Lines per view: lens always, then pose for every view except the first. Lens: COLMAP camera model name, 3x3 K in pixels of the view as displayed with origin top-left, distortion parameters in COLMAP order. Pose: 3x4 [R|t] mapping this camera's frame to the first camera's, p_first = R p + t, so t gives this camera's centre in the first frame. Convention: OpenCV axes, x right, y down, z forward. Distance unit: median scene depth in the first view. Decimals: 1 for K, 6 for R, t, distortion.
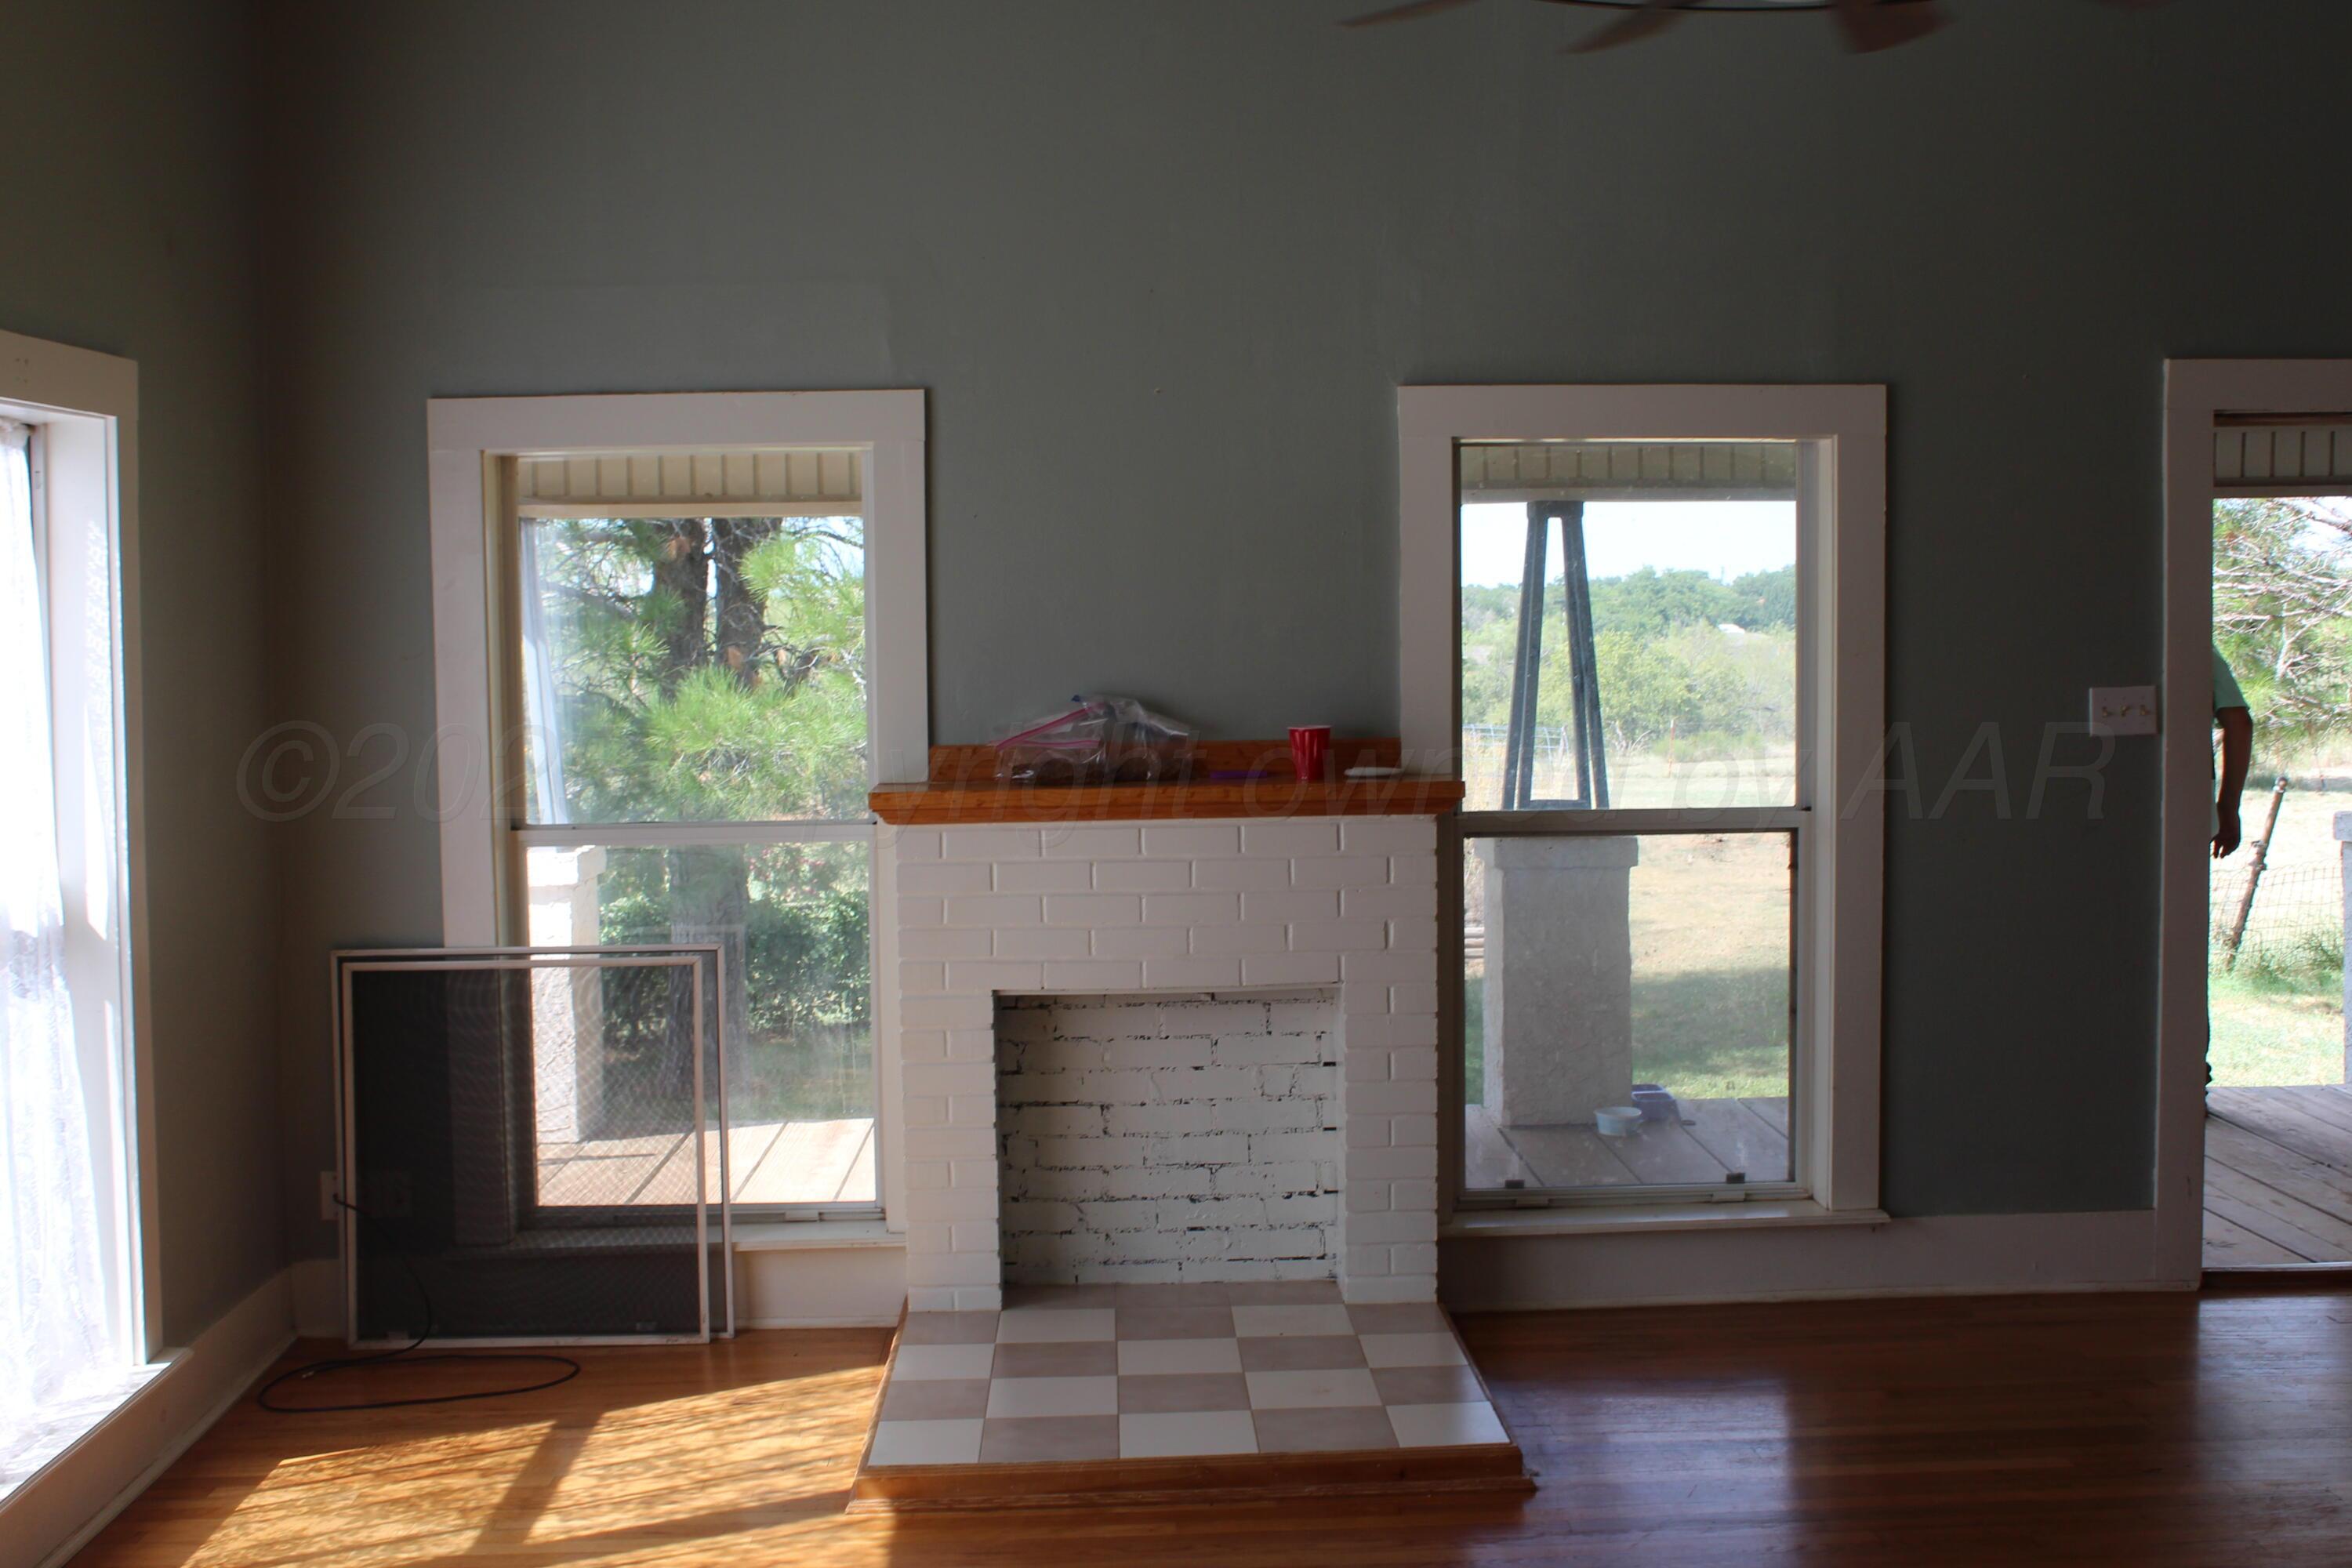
lens RADIAL K [[2561.0, 0, 1176.0], [0, 2561.0, 784.0], [0, 0, 1]] dist [-0.109361, 0.188654]
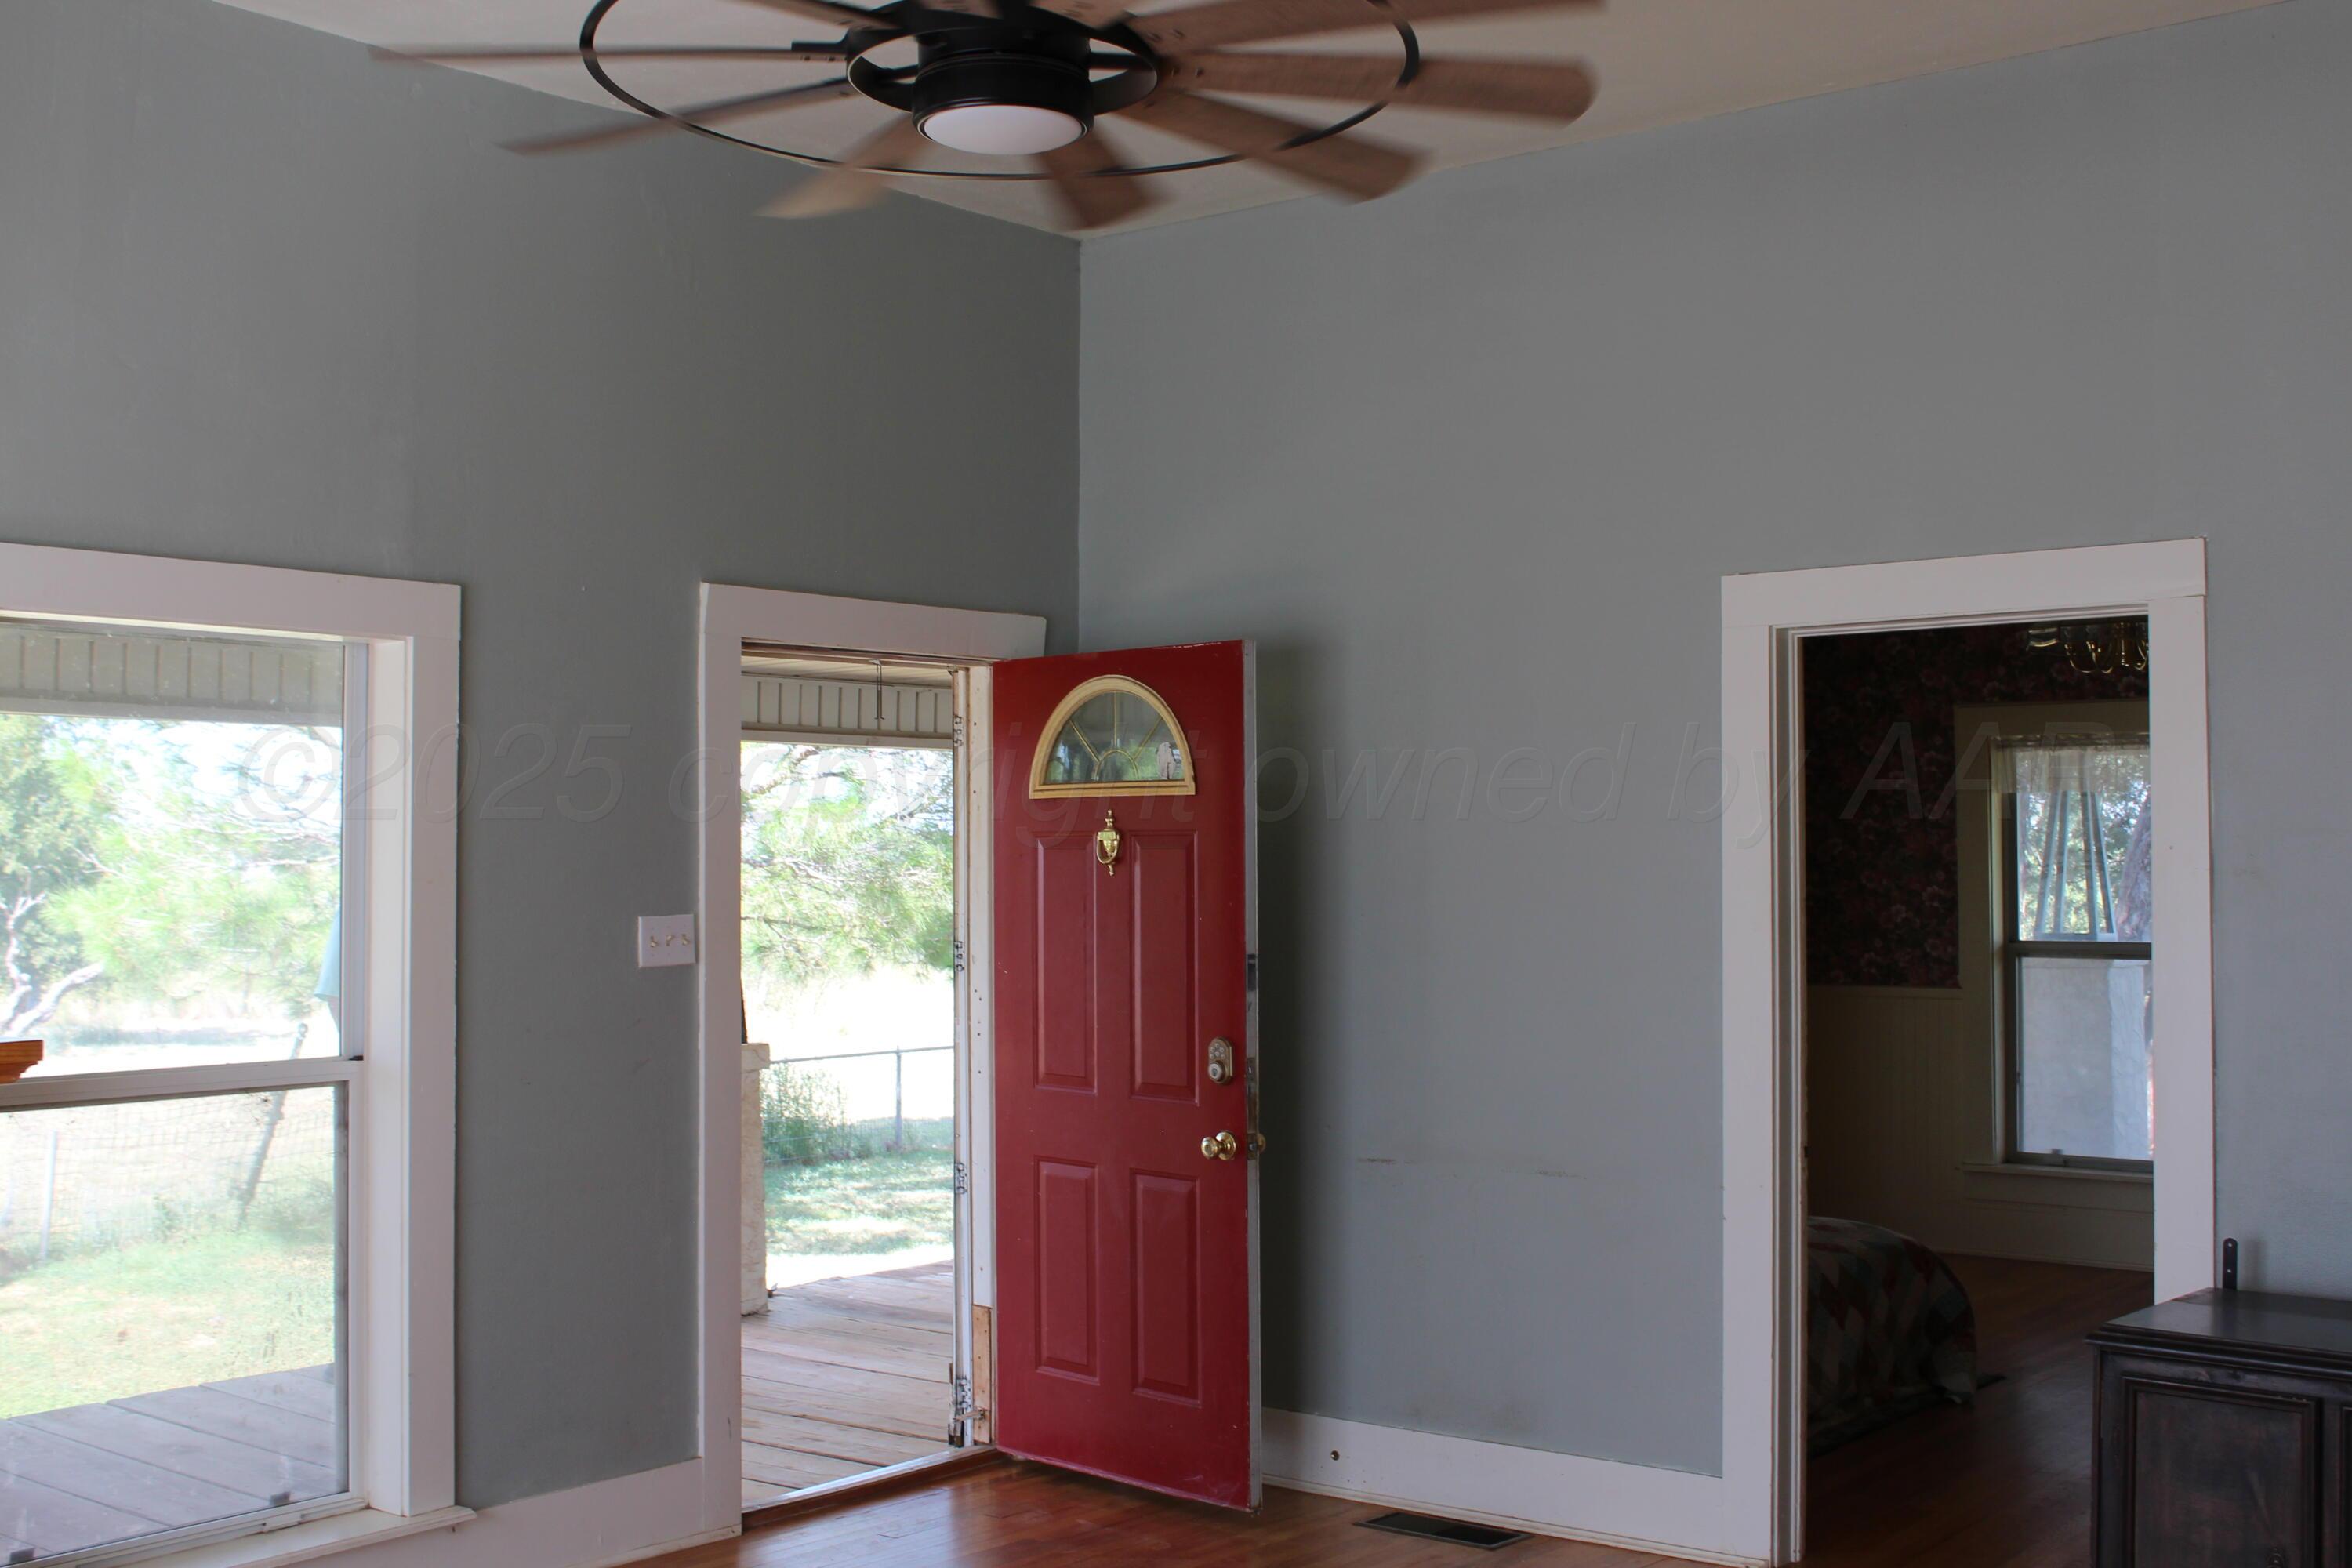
lens RADIAL K [[2561.0, 0, 1176.0], [0, 2561.0, 784.0], [0, 0, 1]] dist [-0.109361, 0.188654]
pose [[0.662950, 0.029277, 0.748091, -0.223295], [0.047097, 0.995625, -0.080701, -0.000693], [-0.747181, 0.088734, 0.658671, 0.205376]]
